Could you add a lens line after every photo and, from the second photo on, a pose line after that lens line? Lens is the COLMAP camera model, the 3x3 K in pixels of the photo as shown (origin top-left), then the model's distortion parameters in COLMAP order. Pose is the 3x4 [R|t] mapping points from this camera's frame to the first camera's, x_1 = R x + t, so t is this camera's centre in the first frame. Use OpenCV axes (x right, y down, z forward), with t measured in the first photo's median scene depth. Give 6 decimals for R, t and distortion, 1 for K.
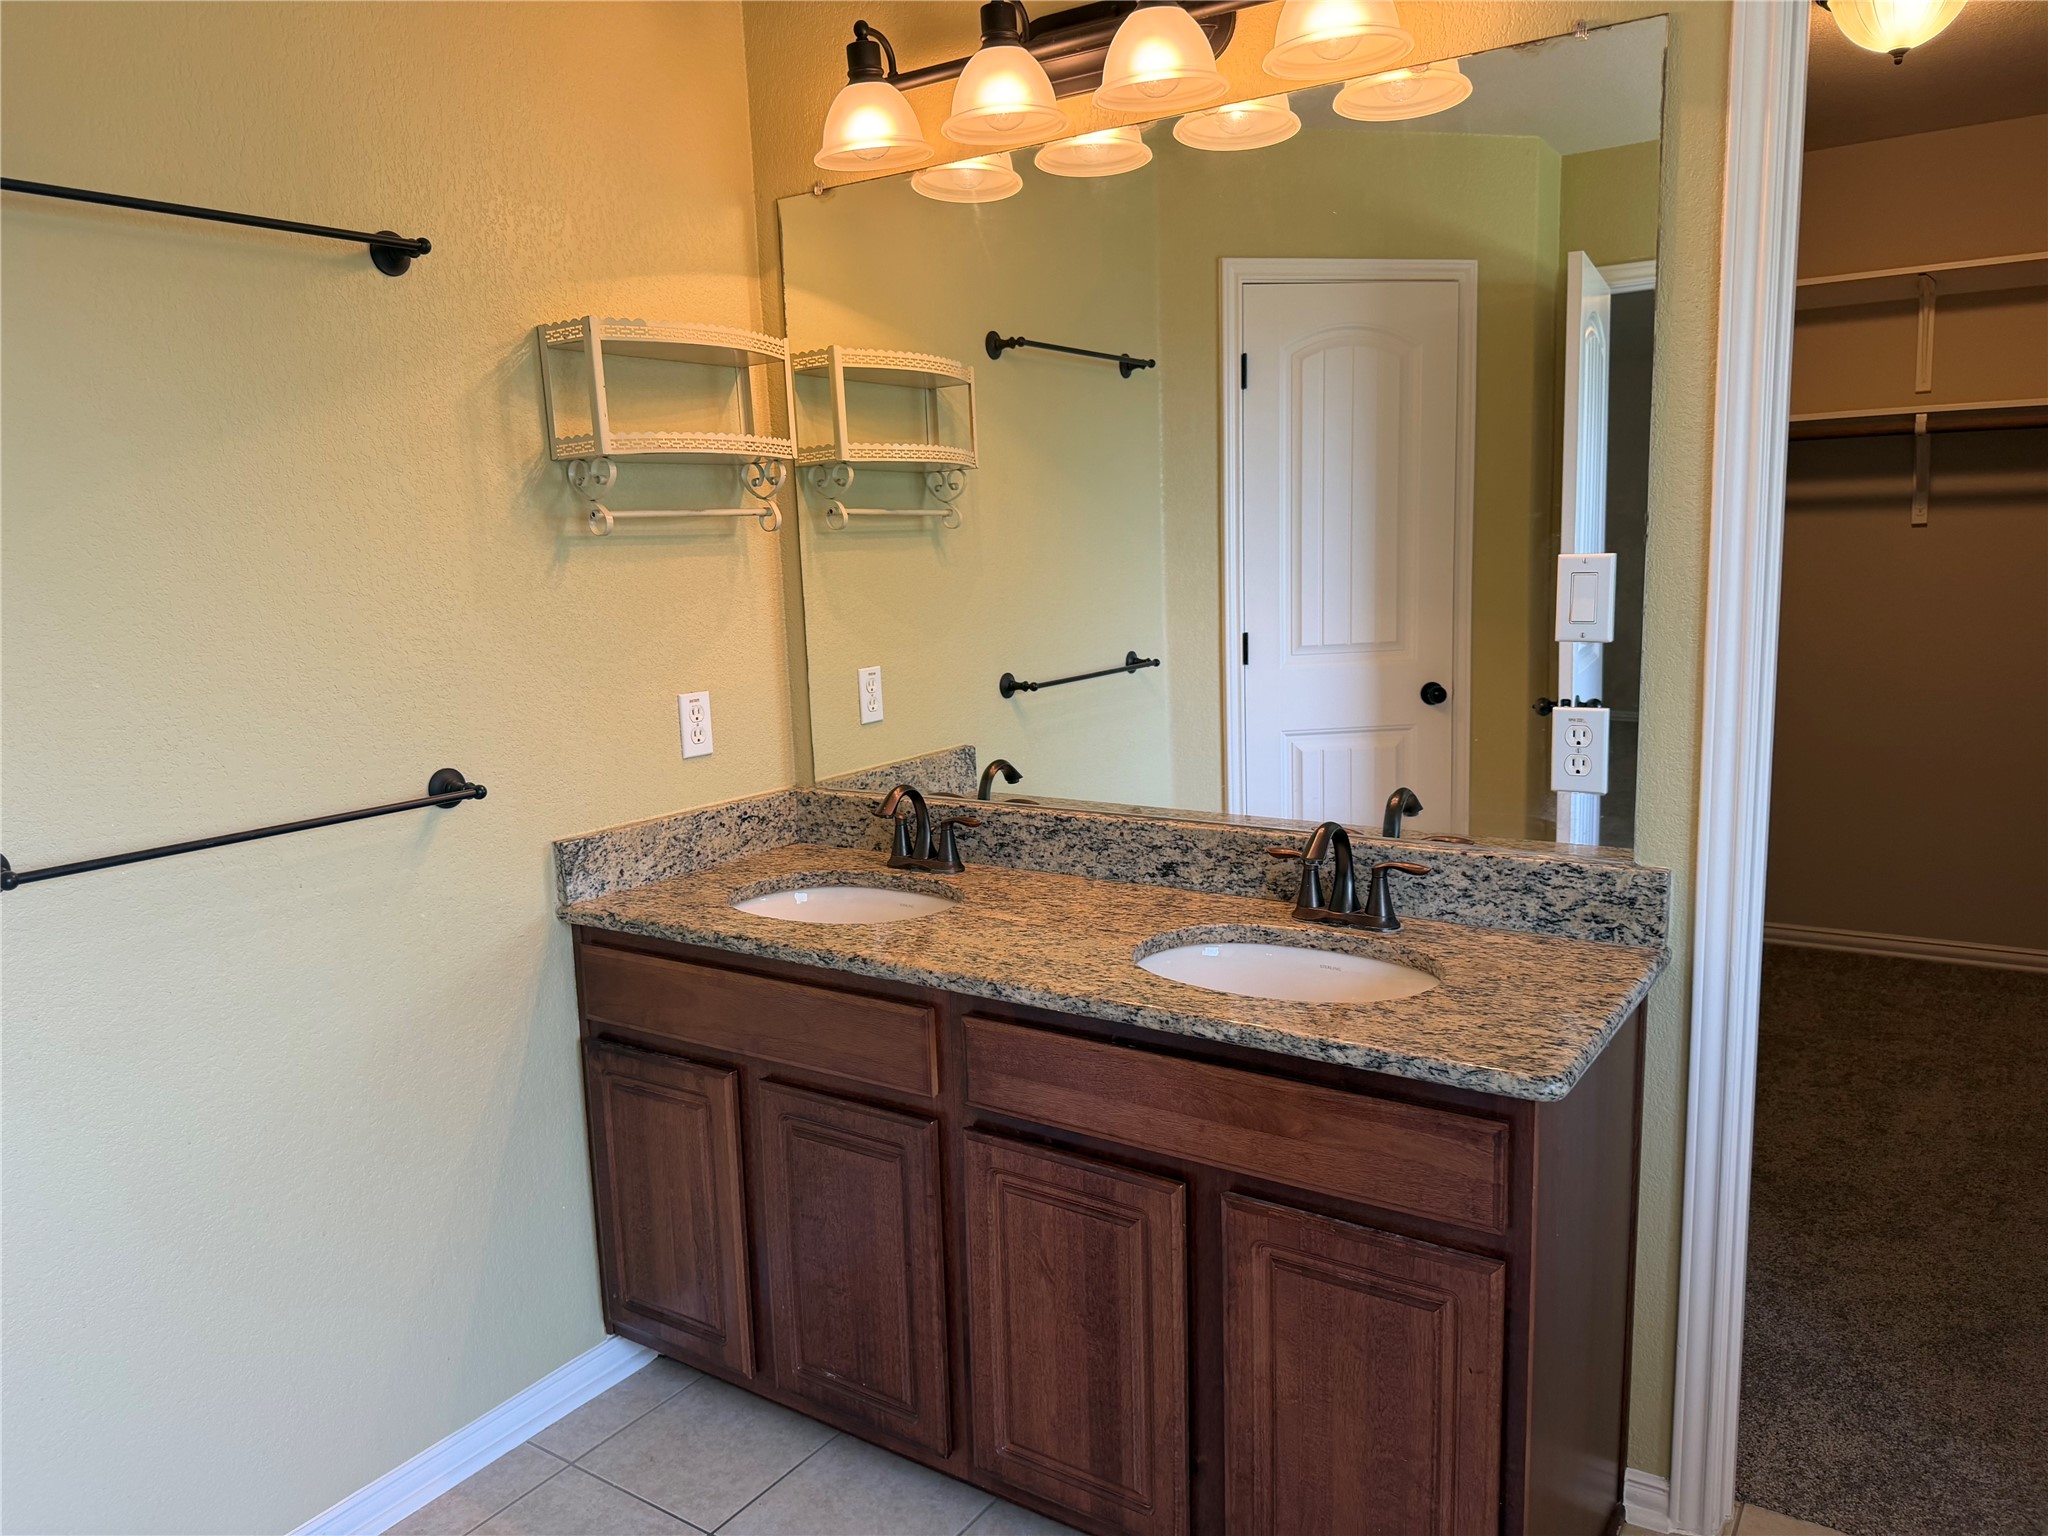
lens RADIAL K [[1435.4, 0, 1025.7], [0, 1435.4, 775.4], [0, 0, 1]] dist [0.070405, -0.100575]
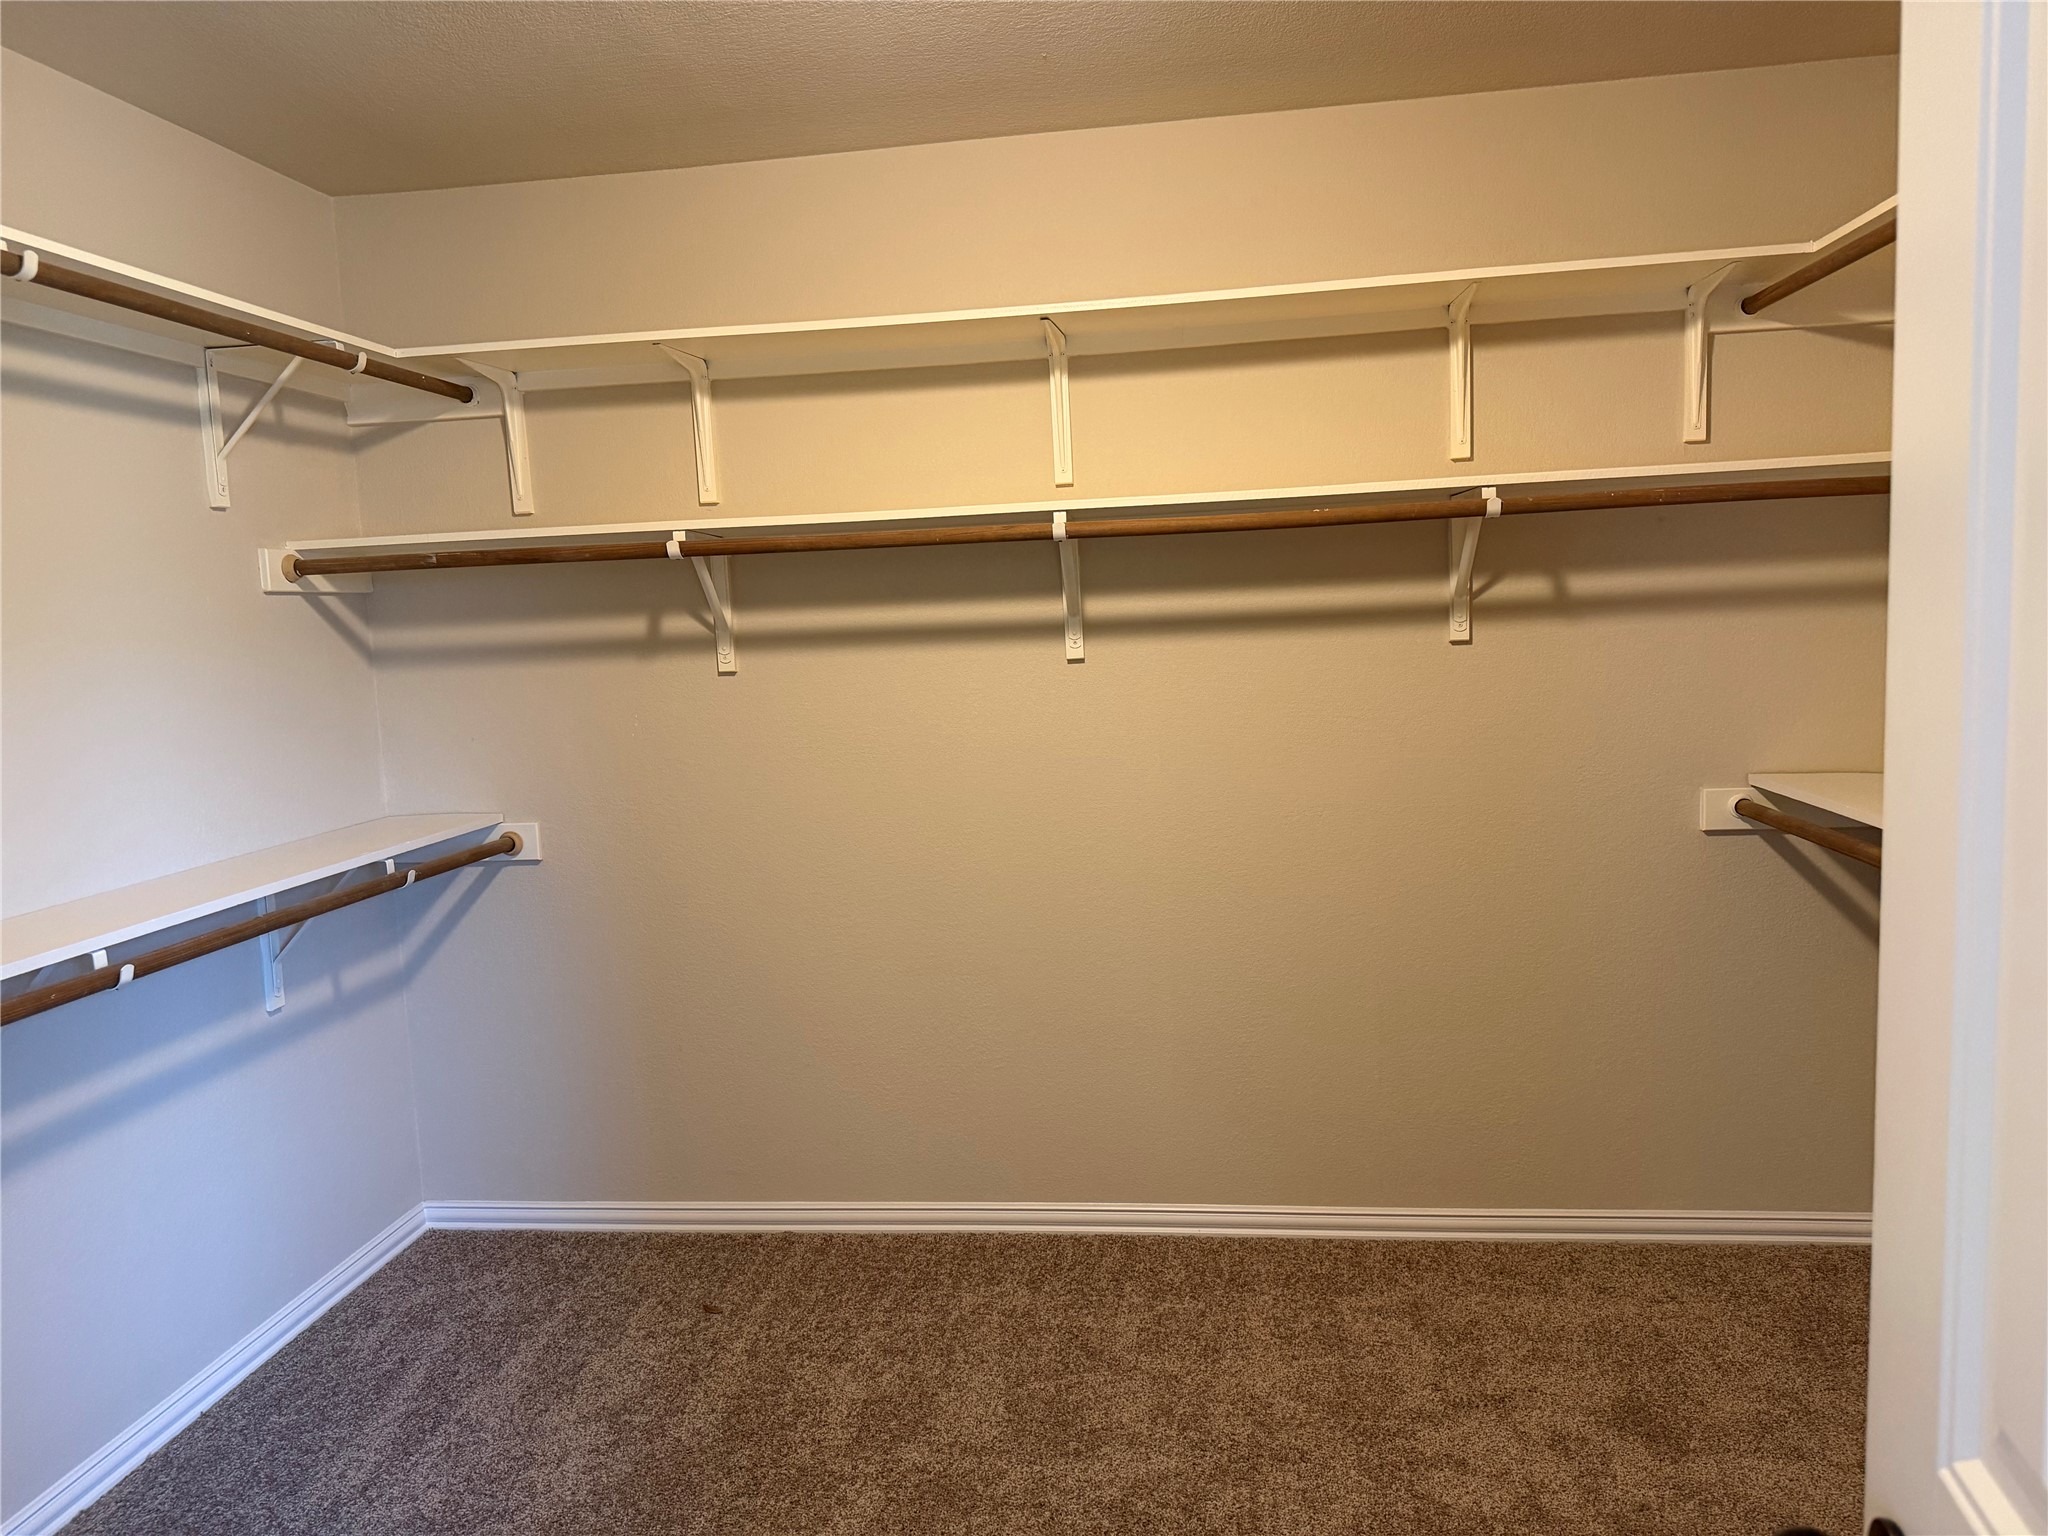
lens RADIAL K [[1435.4, 0, 1025.7], [0, 1435.4, 775.4], [0, 0, 1]] dist [0.070405, -0.100575]
pose [[0.889555, -0.057493, 0.453196, 0.266839], [0.087751, 0.995080, -0.046006, -0.086148], [-0.448321, 0.080693, 0.890223, 0.376288]]
